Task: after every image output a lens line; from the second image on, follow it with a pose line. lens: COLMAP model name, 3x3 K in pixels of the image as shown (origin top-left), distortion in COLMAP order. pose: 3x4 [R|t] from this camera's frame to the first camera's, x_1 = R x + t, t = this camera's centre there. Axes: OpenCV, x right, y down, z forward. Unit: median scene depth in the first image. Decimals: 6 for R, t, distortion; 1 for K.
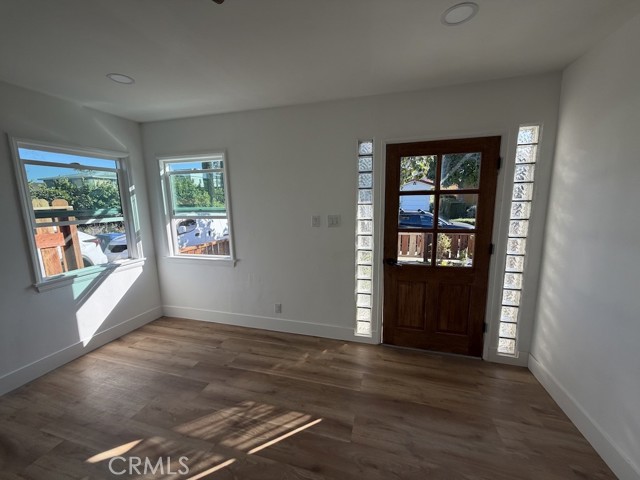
lens RADIAL K [[255.2, 0, 321.5], [0, 255.2, 241.1], [0, 0, 1]] dist [-0.003170, -0.000601]
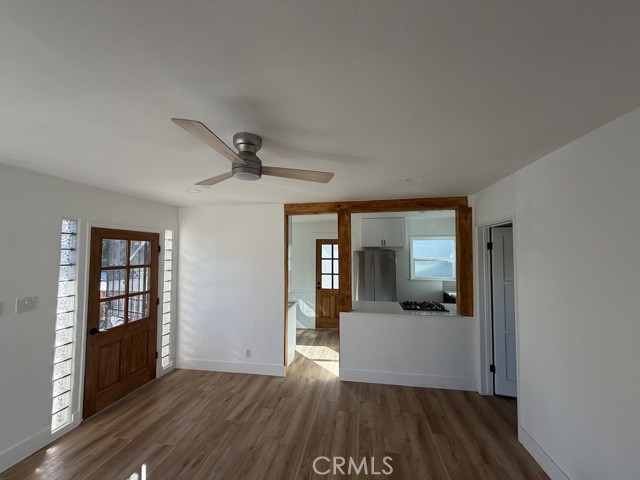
lens RADIAL K [[255.2, 0, 321.6], [0, 255.2, 240.6], [0, 0, 1]] dist [-0.003170, -0.000601]
pose [[-0.122852, 0.063771, 0.990374, -0.138924], [0.157885, 0.986480, -0.043935, -0.014700], [-0.979786, 0.150968, -0.131259, 0.020226]]
